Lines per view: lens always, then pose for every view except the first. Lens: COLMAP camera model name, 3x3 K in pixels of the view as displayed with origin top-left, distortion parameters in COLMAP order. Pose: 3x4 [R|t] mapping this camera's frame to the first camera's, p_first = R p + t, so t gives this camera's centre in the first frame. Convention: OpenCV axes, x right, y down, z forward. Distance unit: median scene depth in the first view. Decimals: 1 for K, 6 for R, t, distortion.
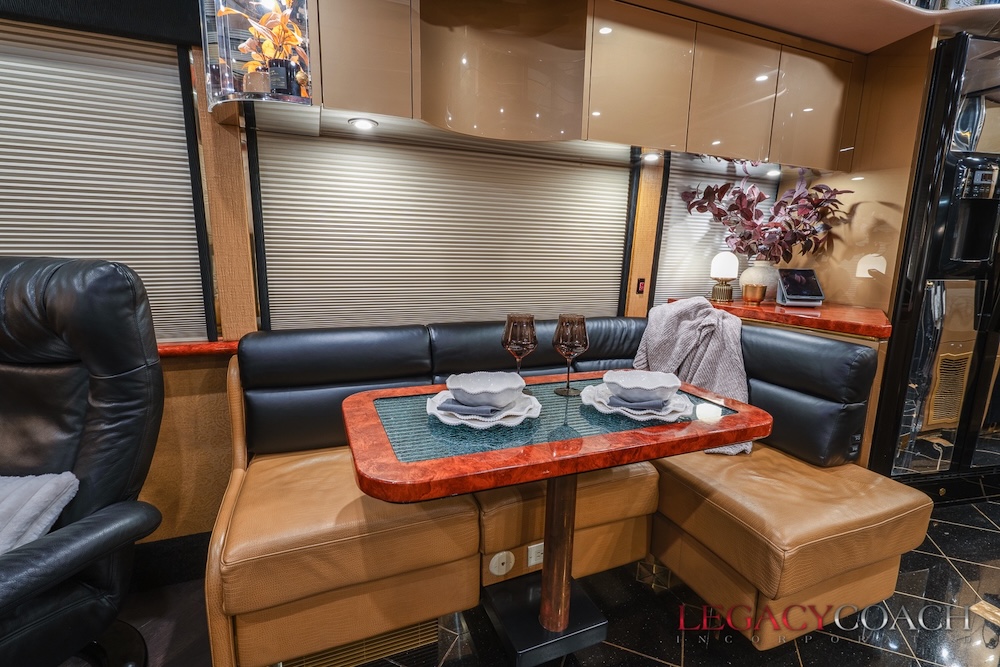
lens RADIAL K [[459.8, 0, 499.4], [0, 459.8, 329.2], [0, 0, 1]] dist [-0.000706, -0.000003]
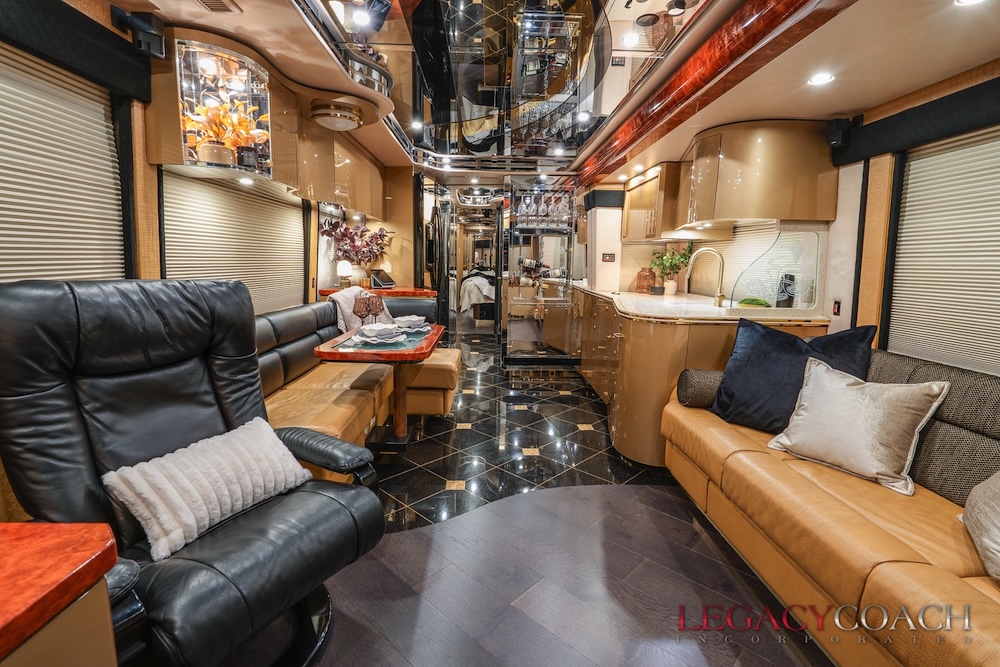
lens RADIAL K [[457.7, 0, 498.0], [0, 457.7, 332.1], [0, 0, 1]] dist [-0.000275, 0.000673]
pose [[0.350073, -0.160307, 0.922903, -1.578269], [0.150613, 0.982061, 0.113453, -0.016409], [-0.924535, 0.099285, 0.367937, -0.261070]]
